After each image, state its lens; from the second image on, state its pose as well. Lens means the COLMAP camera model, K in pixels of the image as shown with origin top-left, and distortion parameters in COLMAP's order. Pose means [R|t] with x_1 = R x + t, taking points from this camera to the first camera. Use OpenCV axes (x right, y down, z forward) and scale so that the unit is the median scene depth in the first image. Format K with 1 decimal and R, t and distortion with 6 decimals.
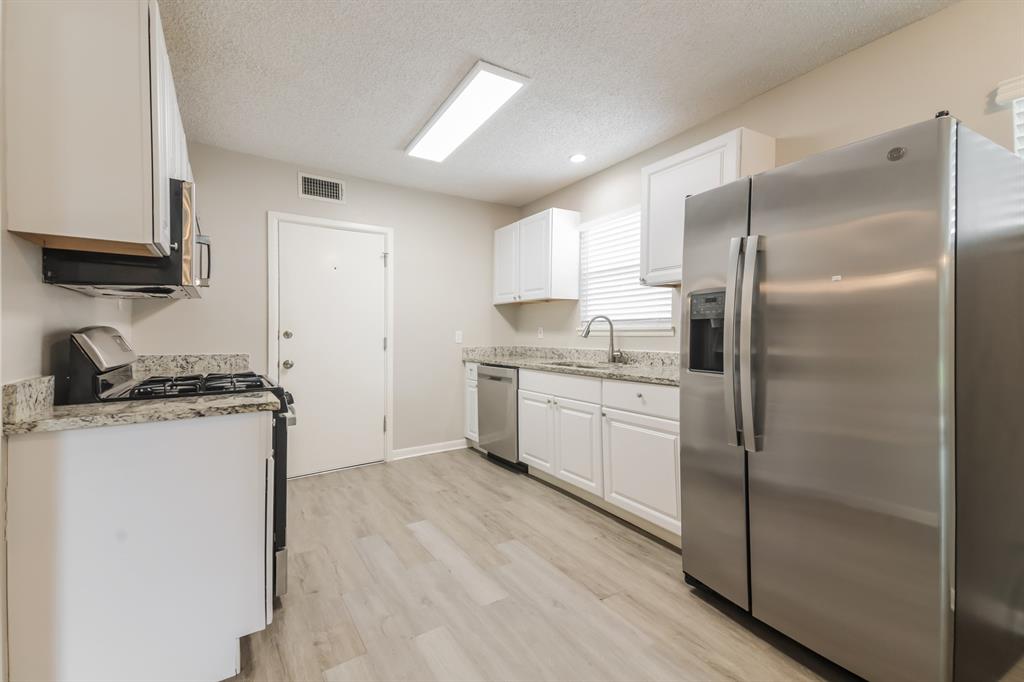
lens RADIAL K [[419.9, 0, 524.7], [0, 419.9, 332.3], [0, 0, 1]] dist [0.109275, -0.000164]
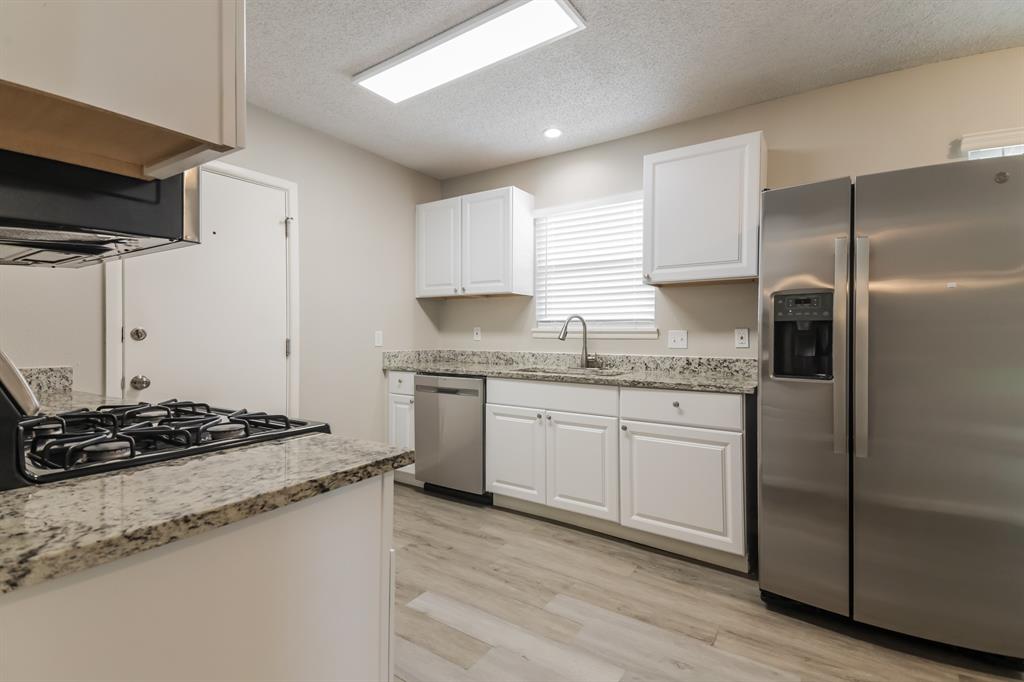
lens RADIAL K [[453.2, 0, 514.7], [0, 453.2, 333.6], [0, 0, 1]] dist [0.091410, -0.044844]
pose [[0.918586, 0.006944, 0.395161, -0.327663], [-0.007611, 0.999971, 0.000121, 0.000126], [-0.395149, -0.003119, 0.918612, 0.181018]]
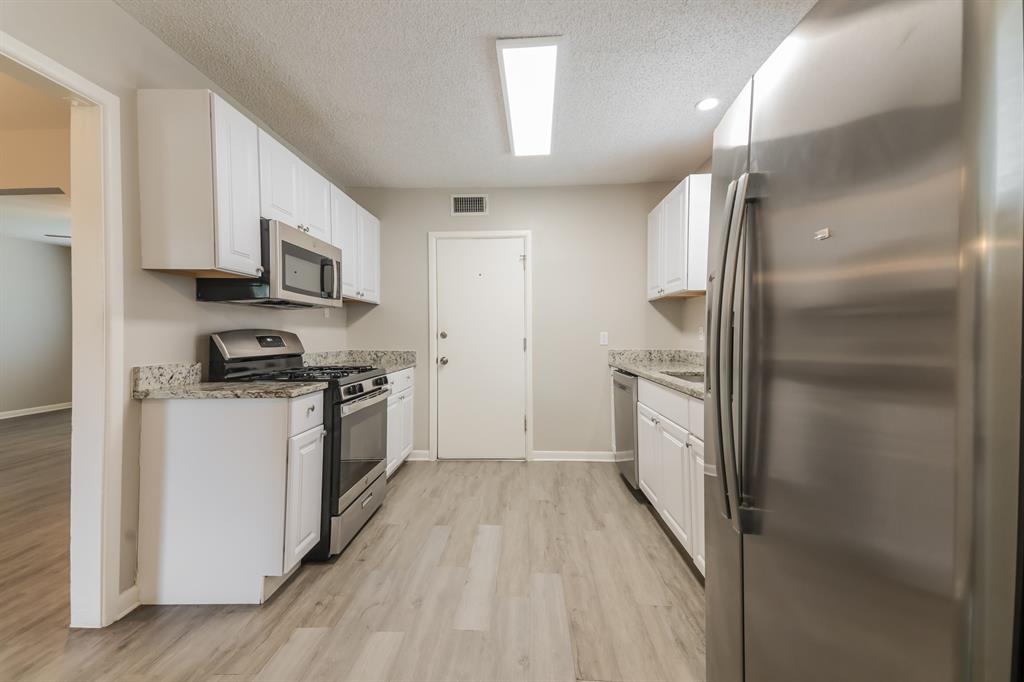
lens RADIAL K [[442.1, 0, 539.8], [0, 442.1, 330.7], [0, 0, 1]] dist [0.090869, 0.000066]
pose [[0.824275, -0.003081, -0.566181, 0.344153], [0.000731, 0.999990, -0.004376, -0.001259], [0.566189, 0.003193, 0.824269, 0.169449]]
